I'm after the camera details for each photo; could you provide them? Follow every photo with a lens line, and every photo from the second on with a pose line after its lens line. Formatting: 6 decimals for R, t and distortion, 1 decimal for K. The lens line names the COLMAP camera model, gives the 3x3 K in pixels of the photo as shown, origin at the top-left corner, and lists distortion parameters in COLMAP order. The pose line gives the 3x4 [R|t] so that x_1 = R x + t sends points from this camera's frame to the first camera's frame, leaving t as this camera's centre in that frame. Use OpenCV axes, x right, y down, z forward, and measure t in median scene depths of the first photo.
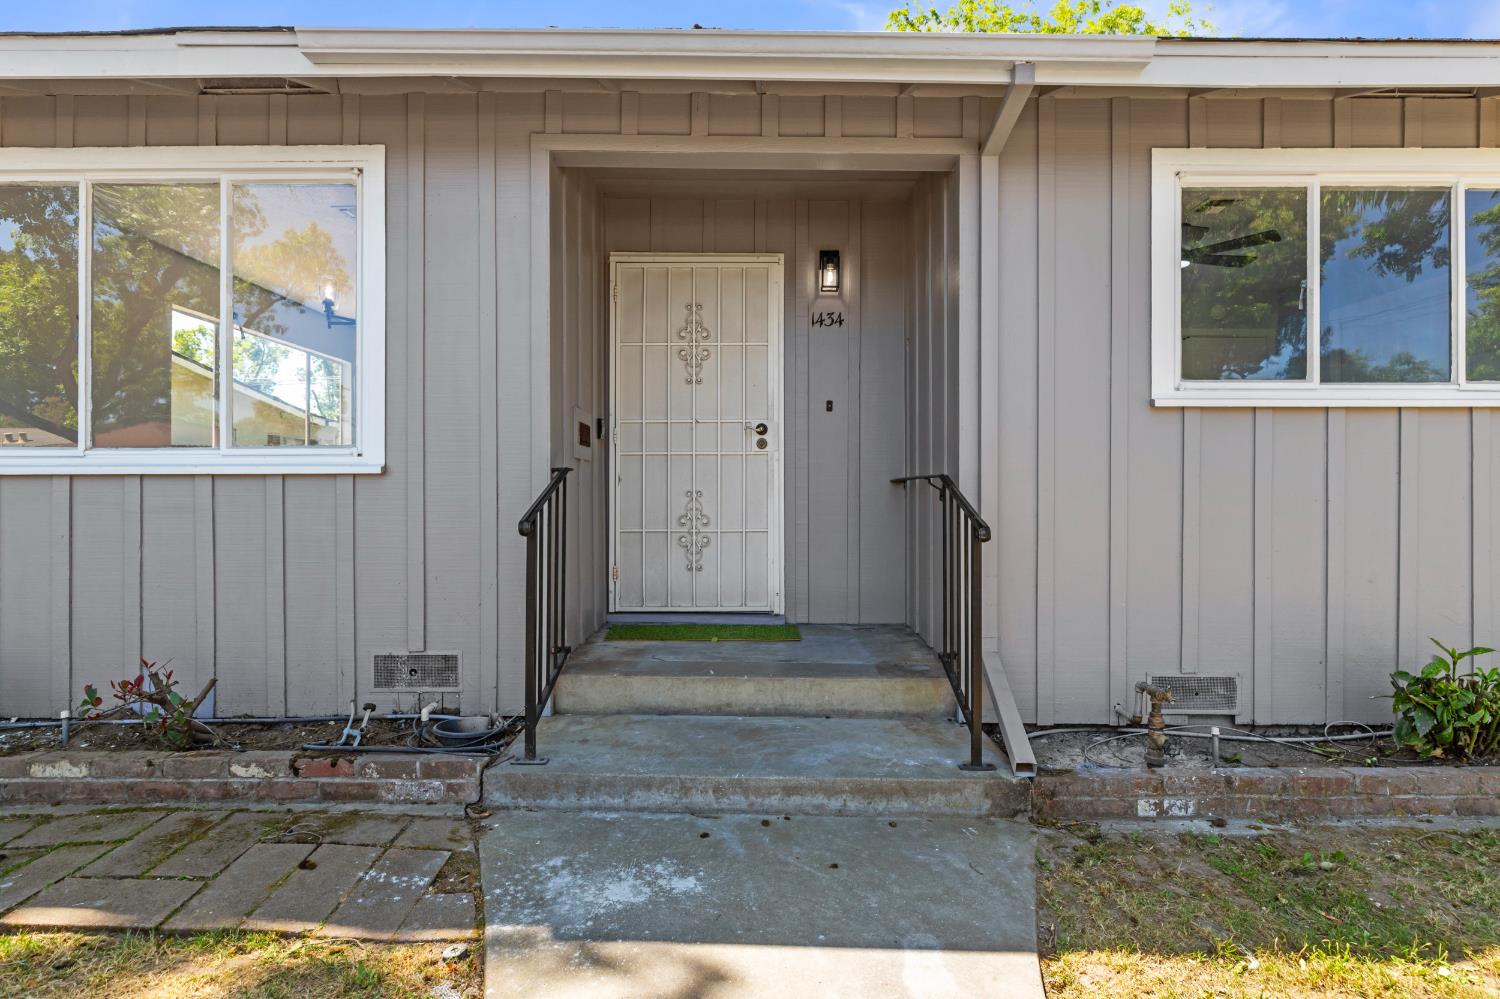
lens RADIAL K [[770.5, 0, 750.0], [0, 770.5, 499.5], [0, 0, 1]] dist [-0.000229, 0.000006]
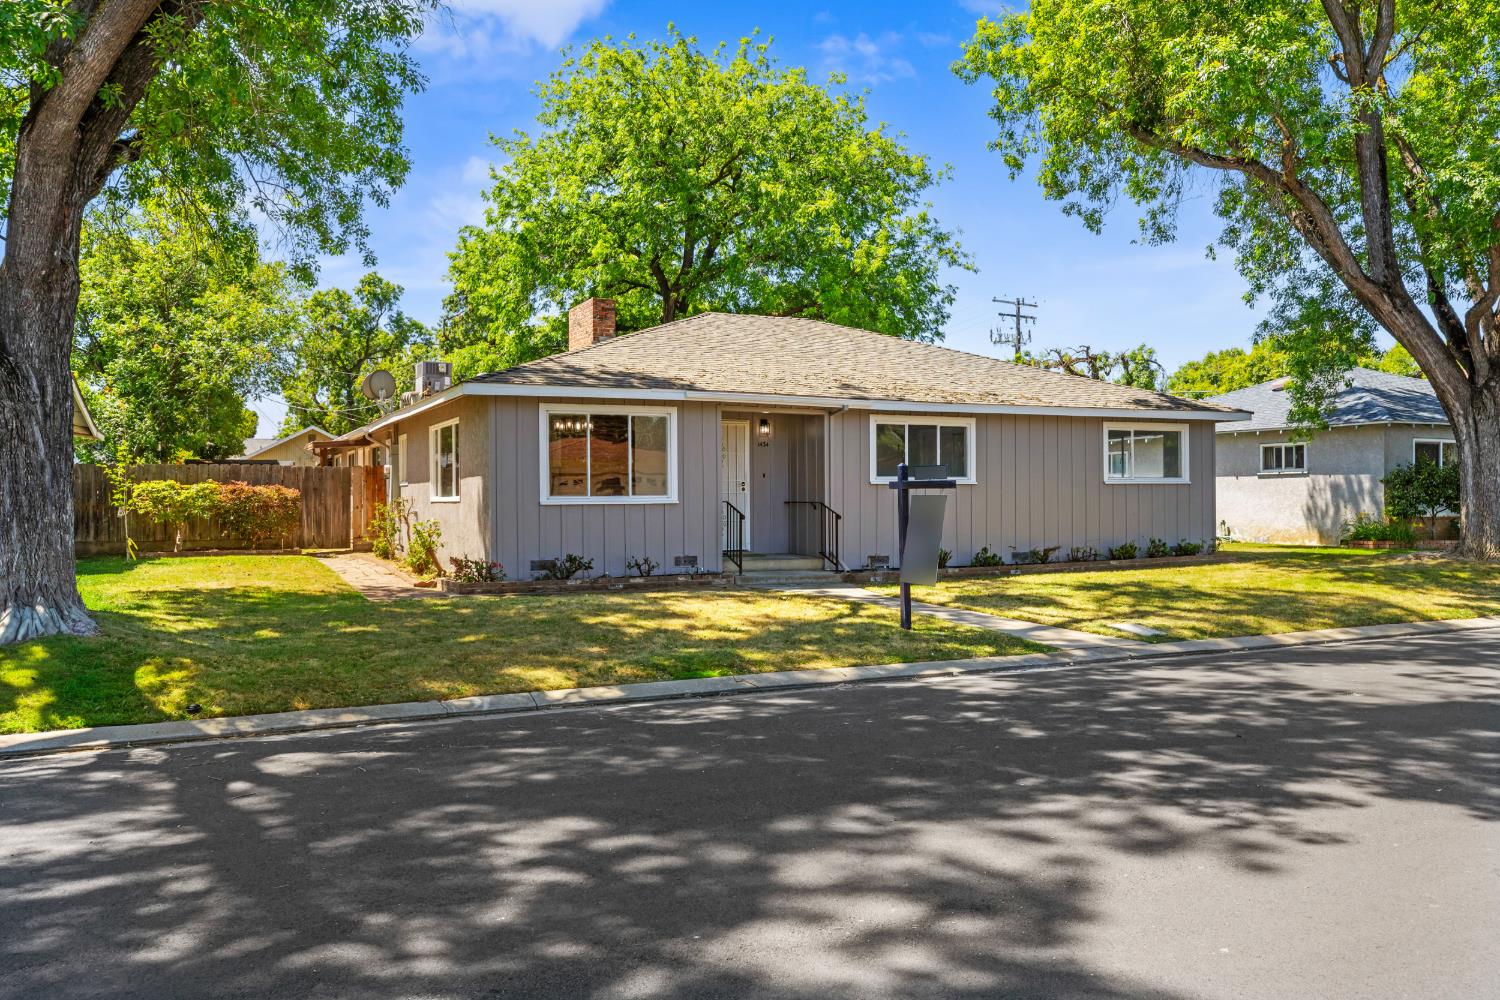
lens RADIAL K [[1129.4, 0, 750.0], [0, 1129.4, 500.0], [0, 0, 1]] dist [-0.000111, 0.000232]
pose [[0.896268, -0.008684, 0.443428, -1.894569], [0.006713, 0.999959, 0.006014, -0.061663], [-0.443462, -0.002413, 0.896290, -2.846205]]
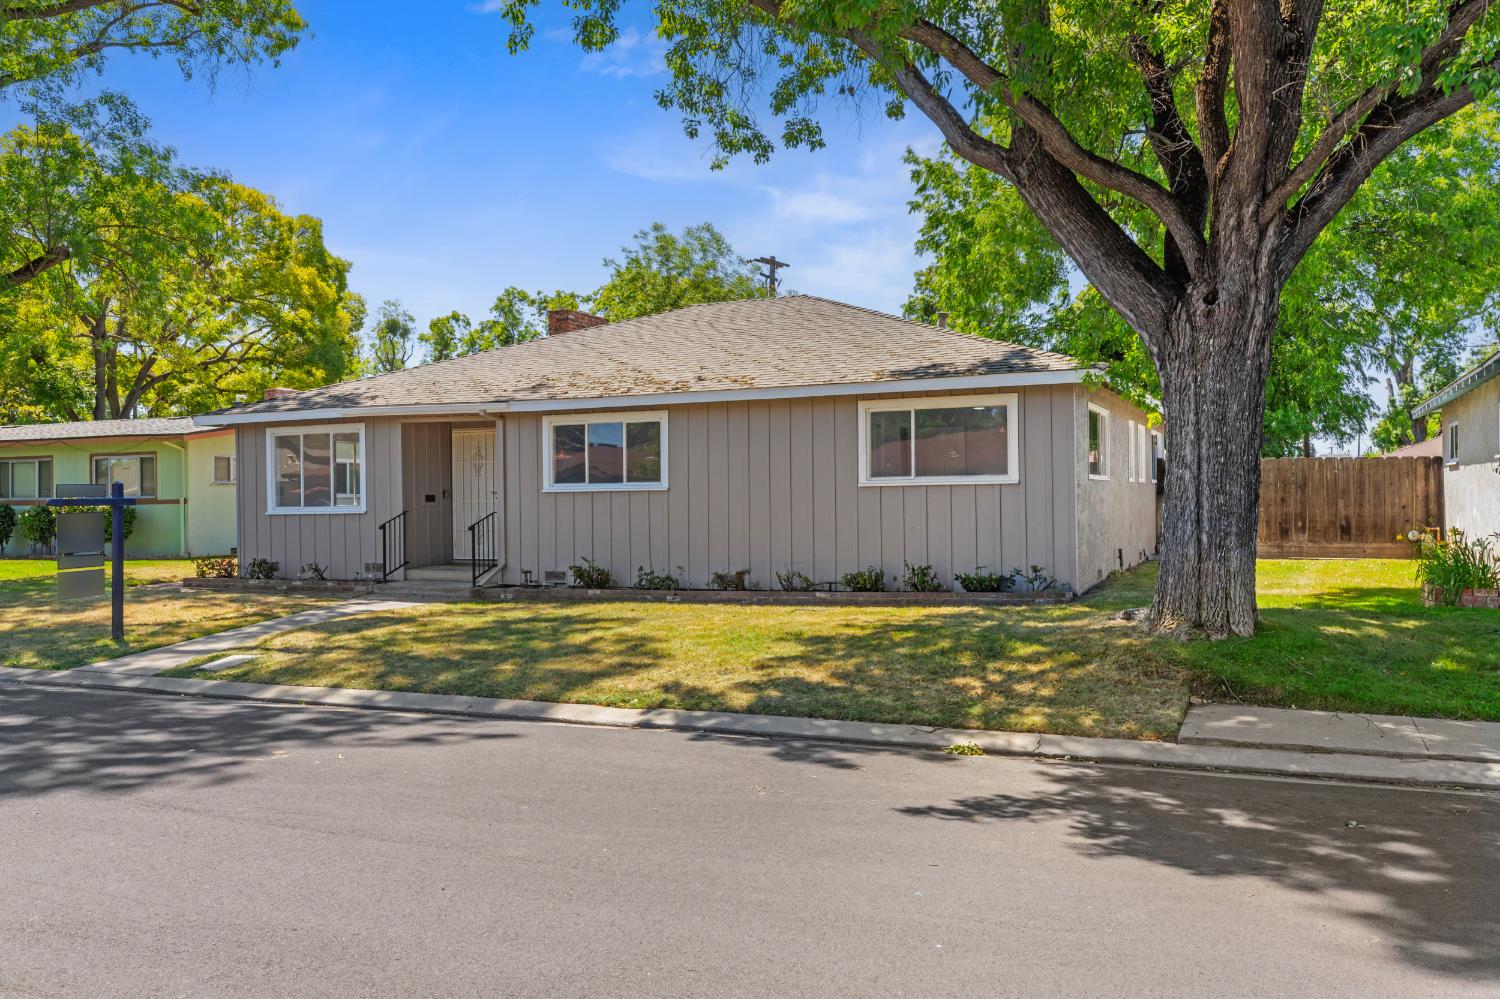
lens RADIAL K [[1150.4, 0, 750.0], [0, 1150.4, 499.5], [0, 0, 1]] dist [-0.001074, -0.000038]
pose [[0.925629, -0.016901, -0.378055, 2.575983], [0.018993, 0.999818, 0.001805, -0.061329], [0.377956, -0.008851, 0.925781, -2.640024]]
